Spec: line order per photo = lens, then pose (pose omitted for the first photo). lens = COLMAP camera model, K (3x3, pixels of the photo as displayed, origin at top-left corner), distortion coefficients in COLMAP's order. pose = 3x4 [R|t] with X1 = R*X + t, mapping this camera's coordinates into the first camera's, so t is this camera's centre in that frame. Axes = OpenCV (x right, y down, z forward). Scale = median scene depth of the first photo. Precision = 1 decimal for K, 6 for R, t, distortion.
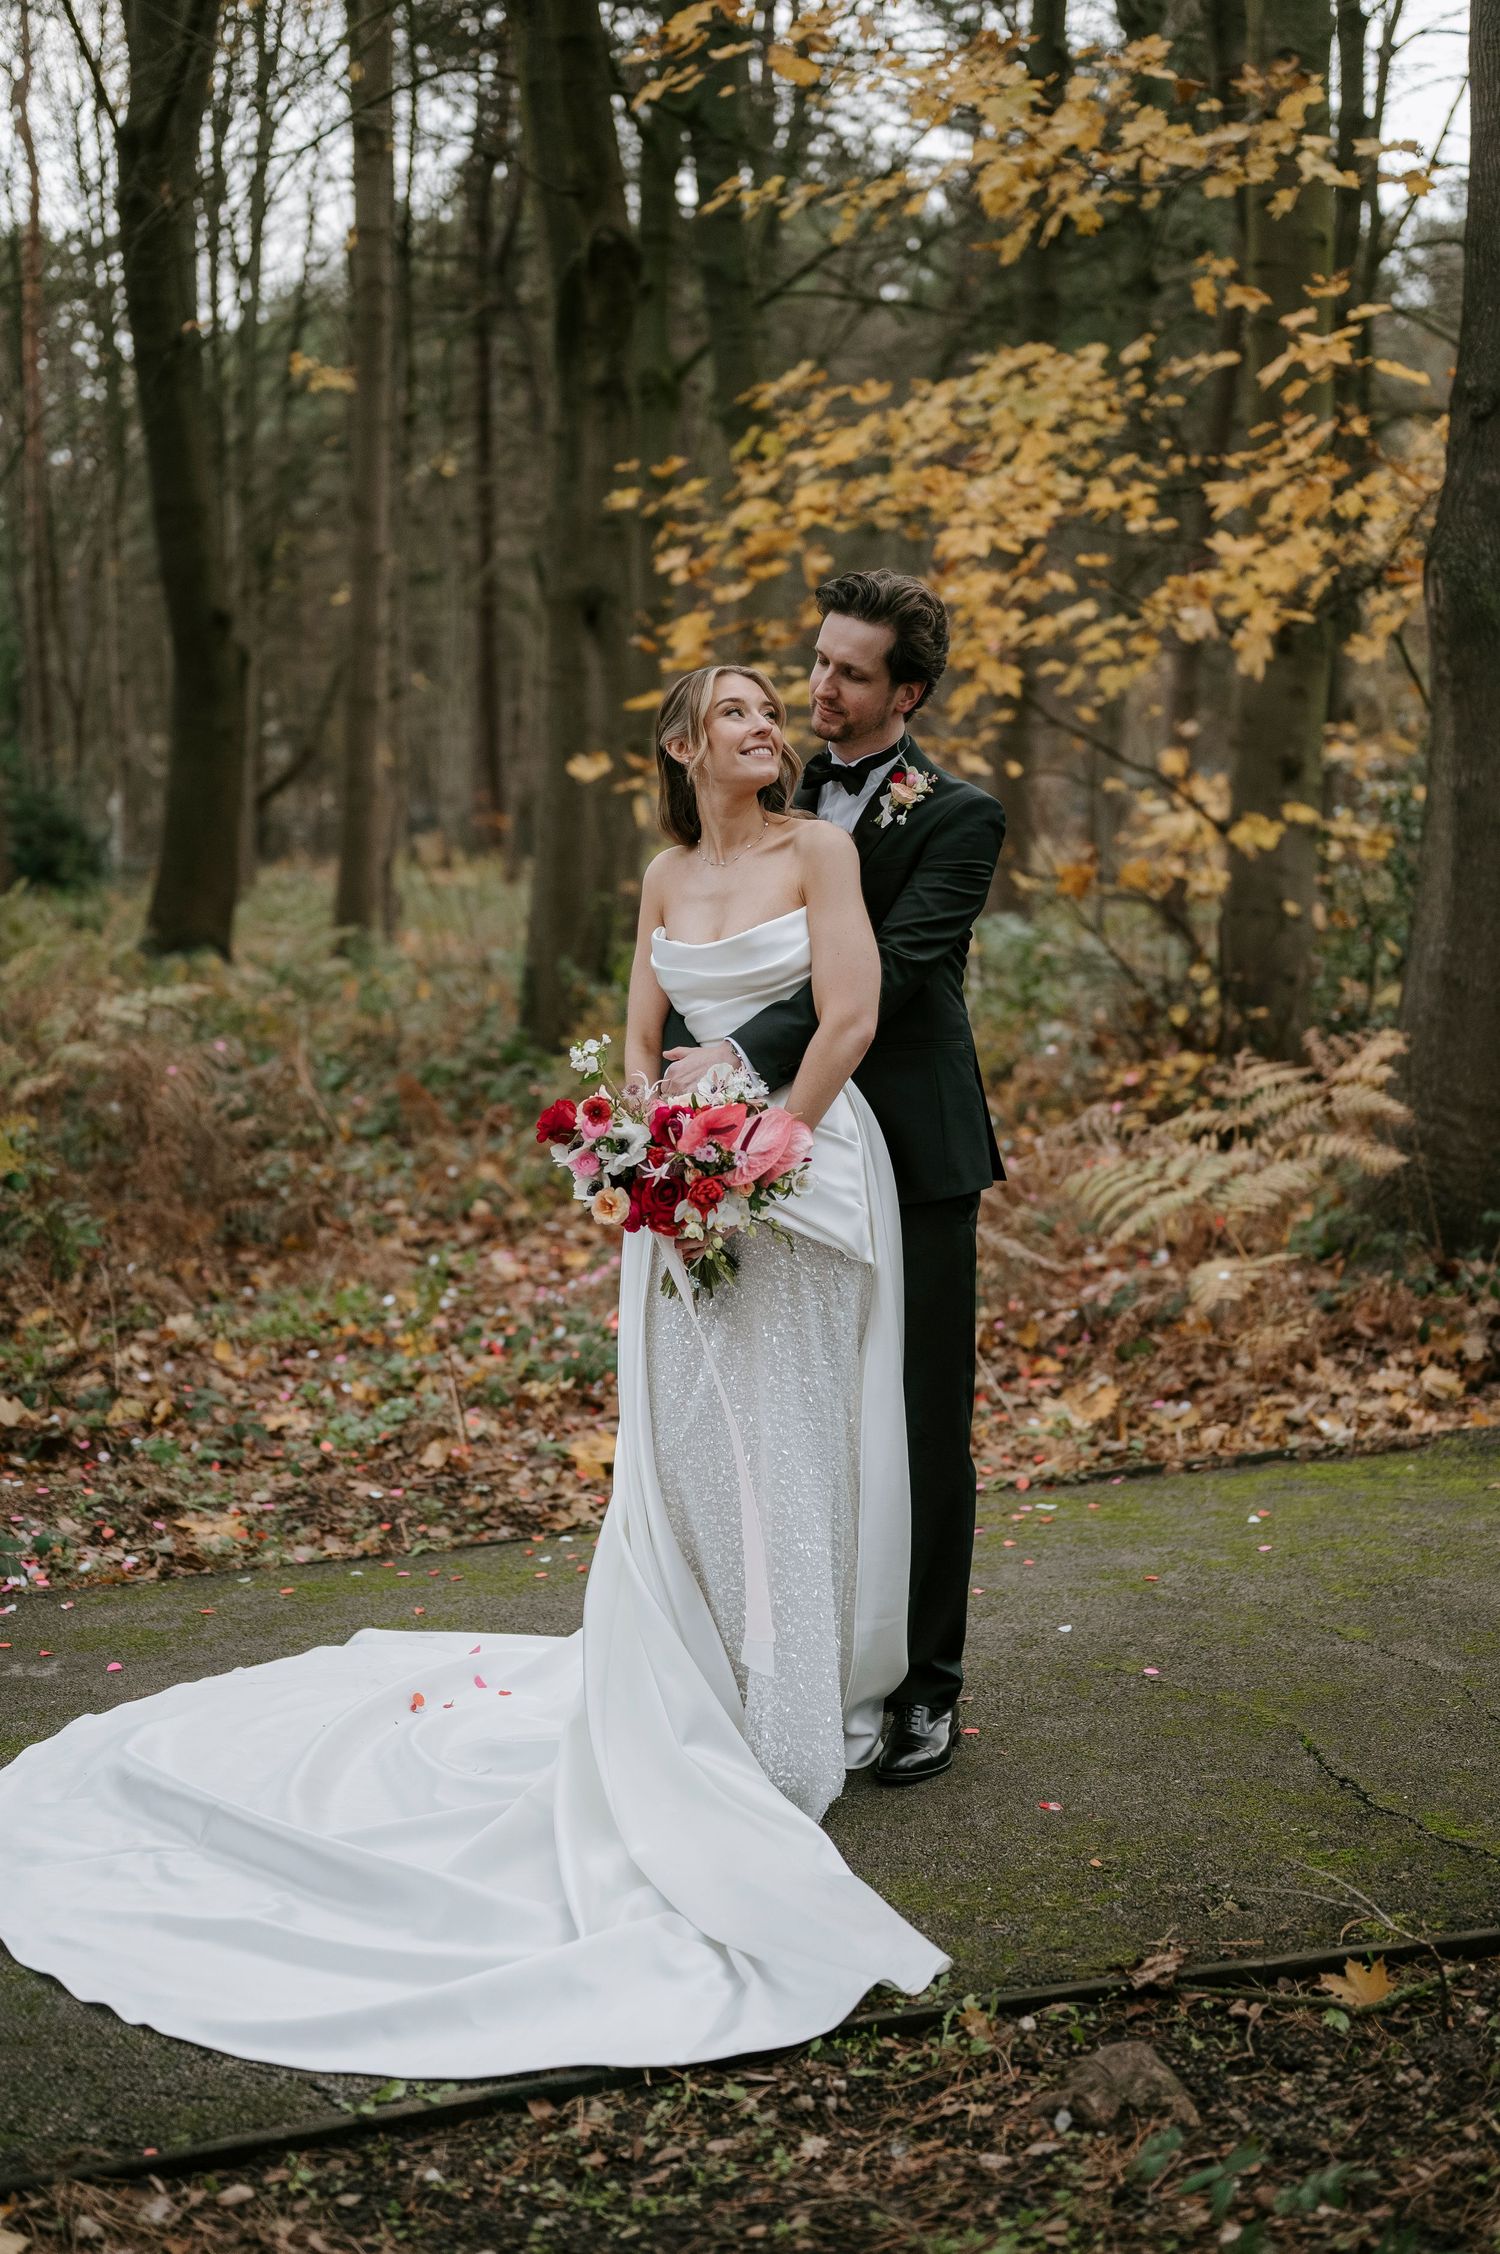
lens RADIAL K [[3151.0, 0, 681.8], [0, 3151.0, 1037.4], [0, 0, 1]] dist [0.002602, 0.010251]
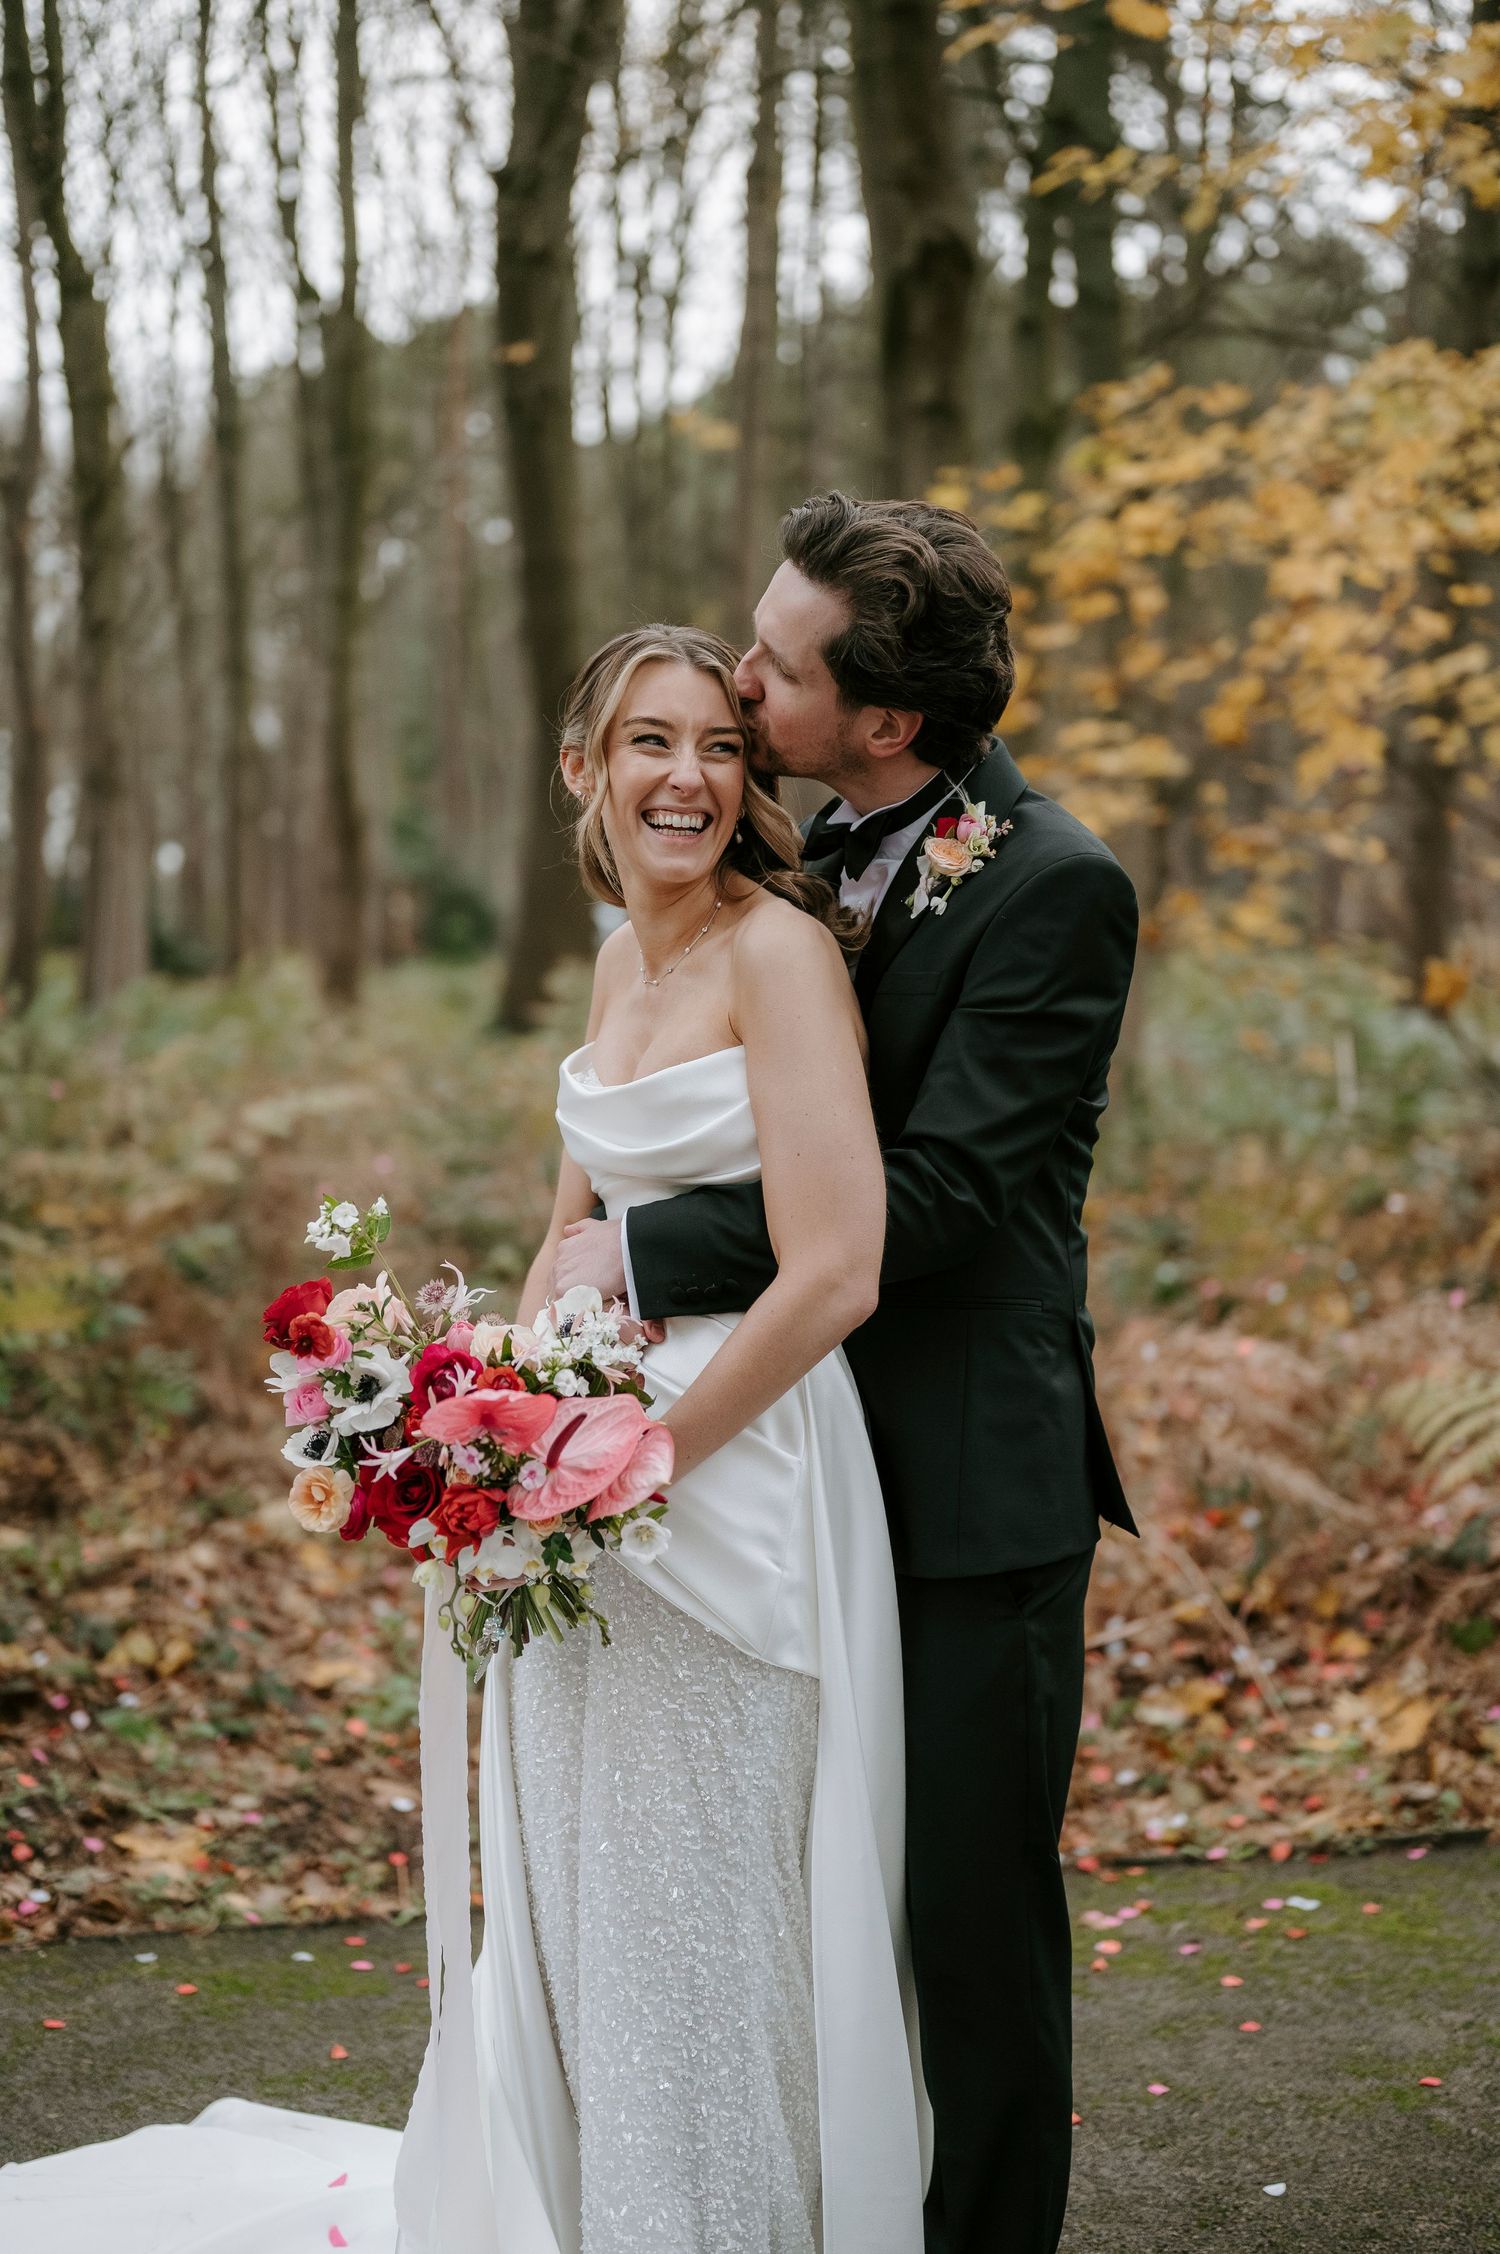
lens RADIAL K [[3177.4, 0, 749.9], [0, 3177.4, 1099.6], [0, 0, 1]] dist [0.002731, -0.021059]
pose [[0.993450, 0.027861, -0.110815, 0.062193], [-0.028586, 0.999579, -0.004956, -0.018932], [0.110630, 0.008092, 0.993829, 0.269494]]
